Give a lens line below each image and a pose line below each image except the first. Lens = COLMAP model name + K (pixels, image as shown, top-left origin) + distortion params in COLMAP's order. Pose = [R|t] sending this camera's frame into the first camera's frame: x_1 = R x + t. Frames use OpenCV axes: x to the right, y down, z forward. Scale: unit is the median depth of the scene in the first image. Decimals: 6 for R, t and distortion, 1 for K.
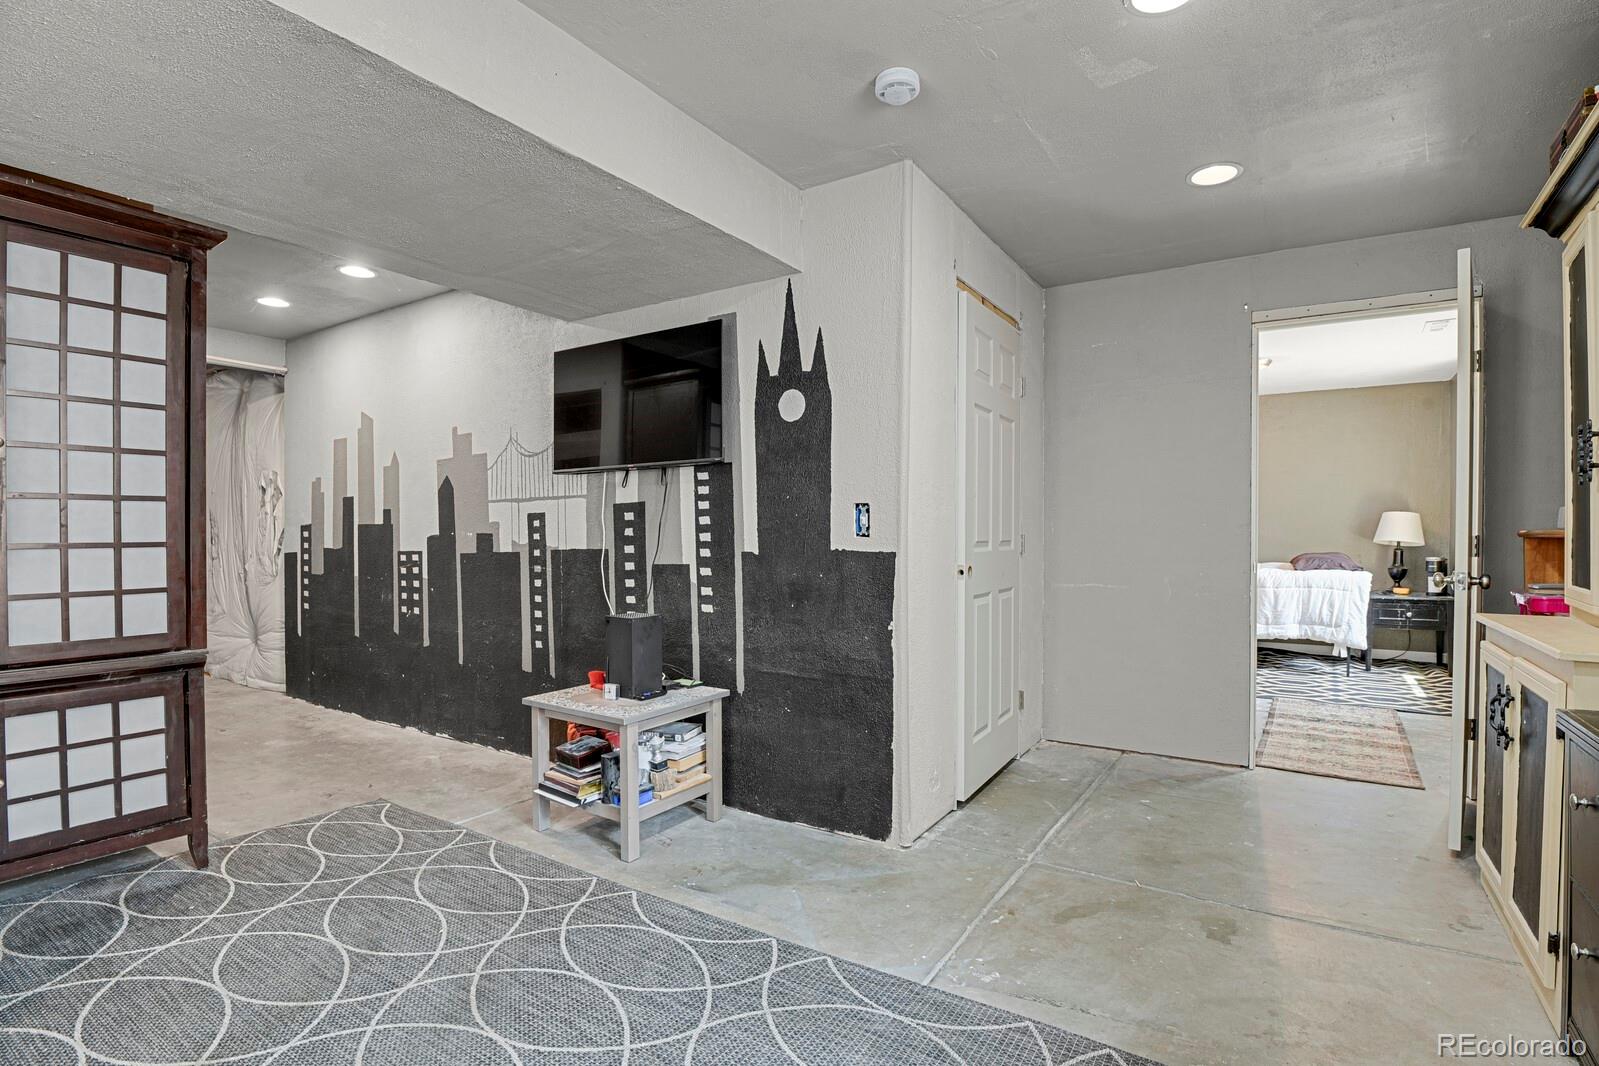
lens RADIAL K [[797.0, 0, 798.9], [0, 797.0, 537.6], [0, 0, 1]] dist [-0.016570, -0.000013]
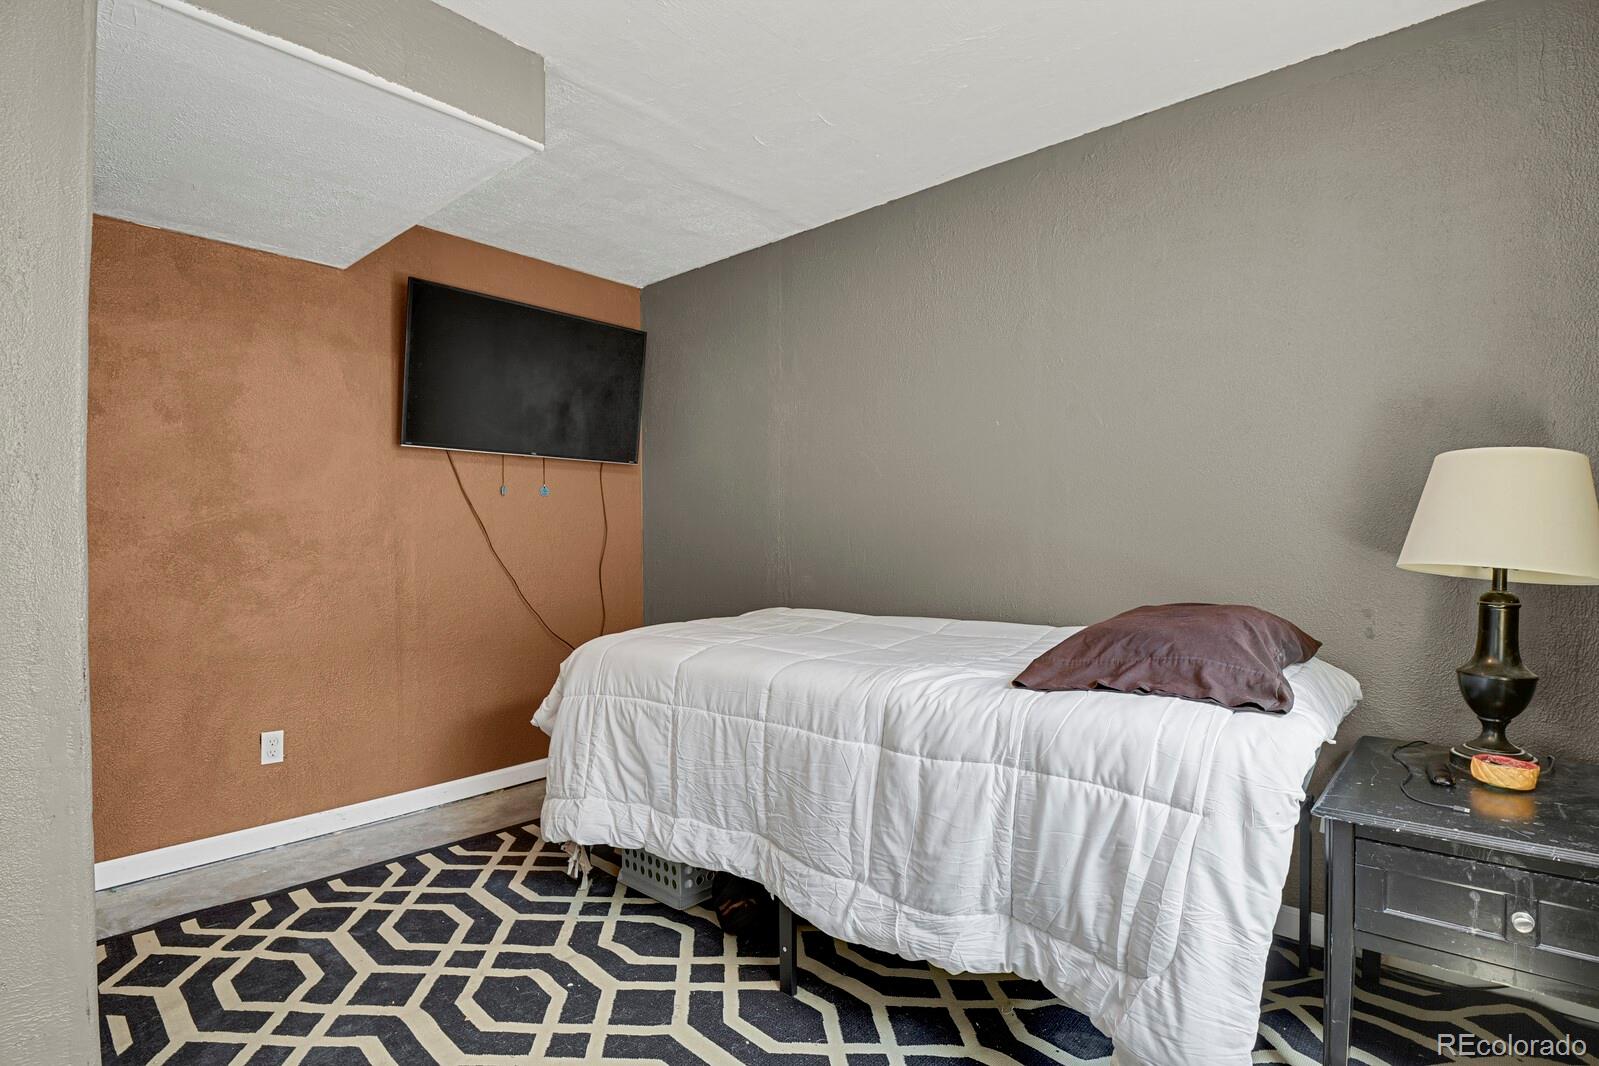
lens RADIAL K [[797.0, 0, 798.2], [0, 797.0, 534.8], [0, 0, 1]] dist [-0.016570, -0.000013]
pose [[0.985908, -0.008847, -0.167053, 0.594281], [0.008477, 0.999960, -0.002926, -0.006587], [0.167072, 0.001468, 0.985944, 0.730665]]
